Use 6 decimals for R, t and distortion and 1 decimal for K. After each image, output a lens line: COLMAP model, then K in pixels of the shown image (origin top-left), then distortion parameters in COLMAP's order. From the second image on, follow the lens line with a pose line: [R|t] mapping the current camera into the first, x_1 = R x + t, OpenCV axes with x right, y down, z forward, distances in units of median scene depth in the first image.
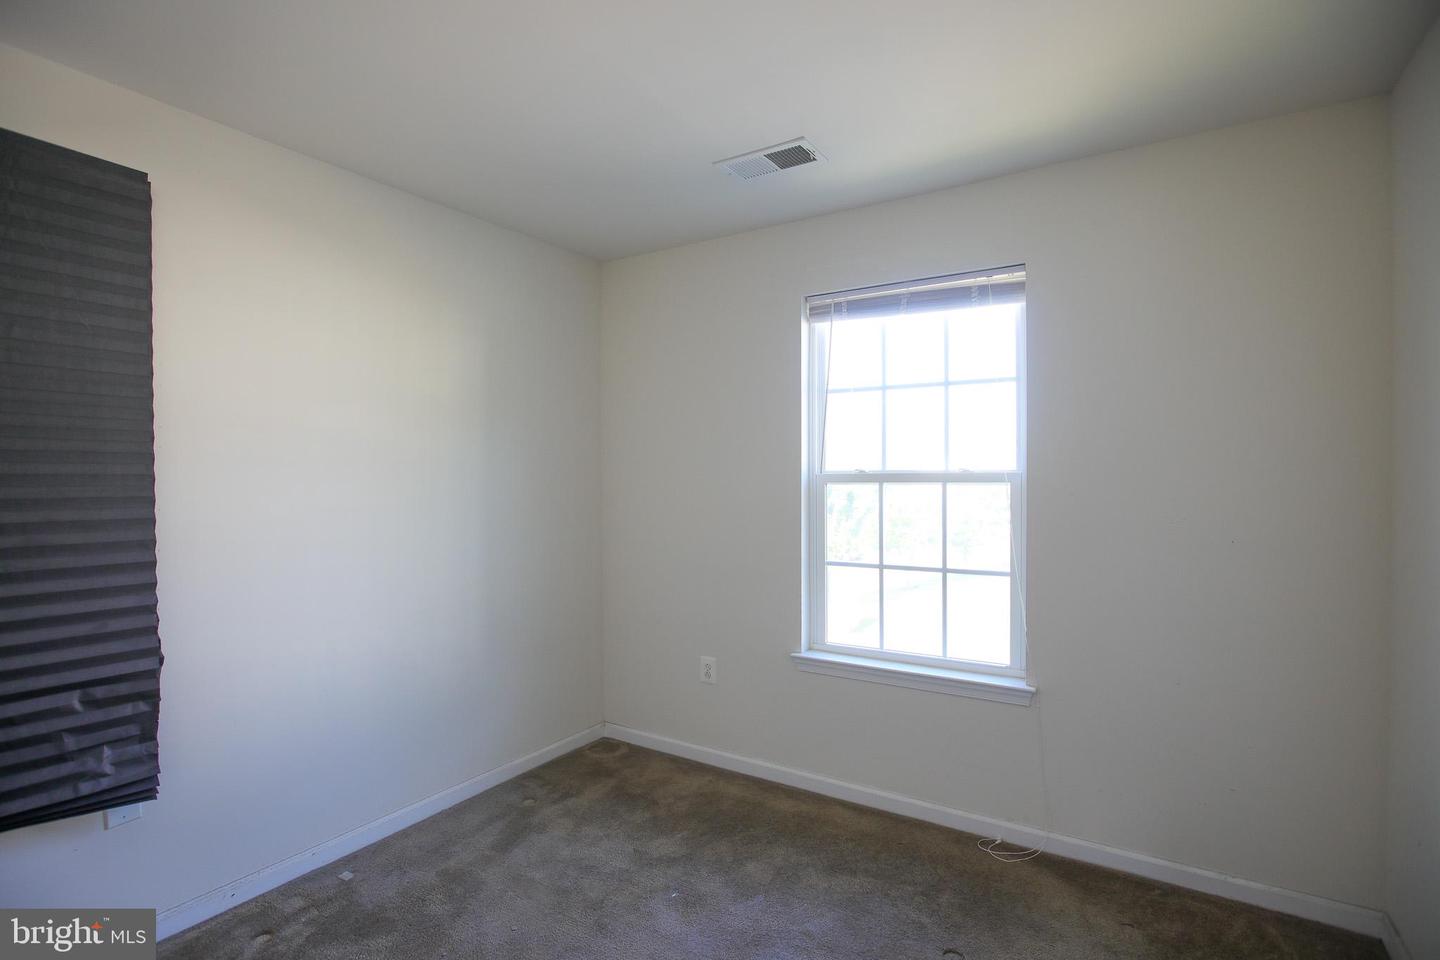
lens RADIAL K [[733.5, 0, 721.9], [0, 733.5, 485.0], [0, 0, 1]] dist [0.004521, 0.000173]
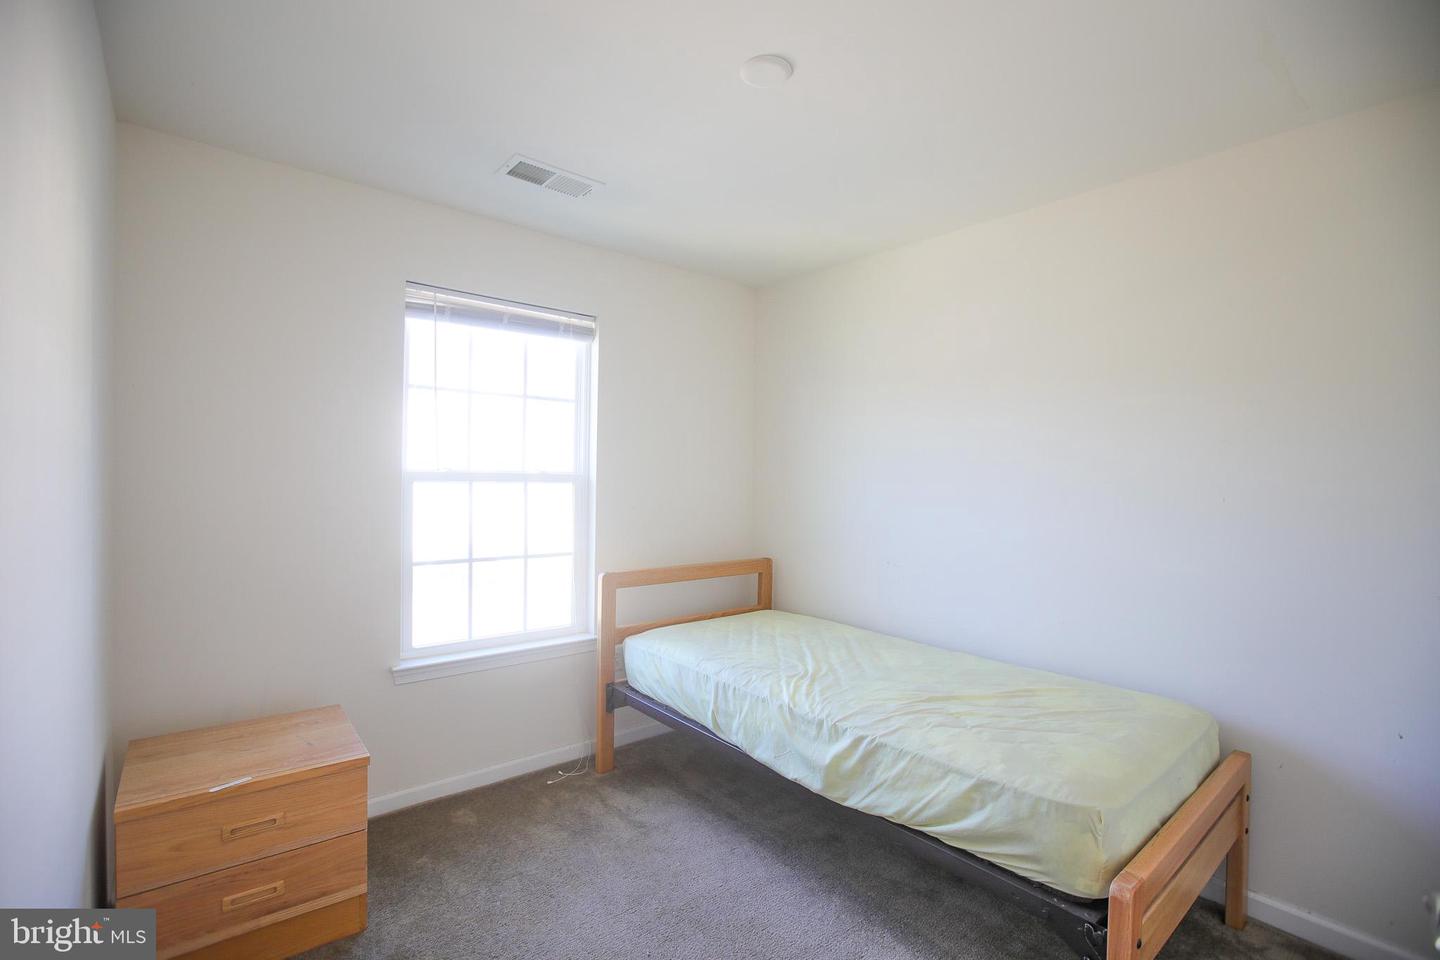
lens RADIAL K [[665.2, 0, 723.4], [0, 665.2, 480.3], [0, 0, 1]] dist [-0.030545, 0.008581]
pose [[0.308059, -0.004383, 0.951357, -0.605313], [-0.000159, 0.999989, 0.004659, -0.010463], [-0.951367, -0.001587, 0.308055, 0.378256]]
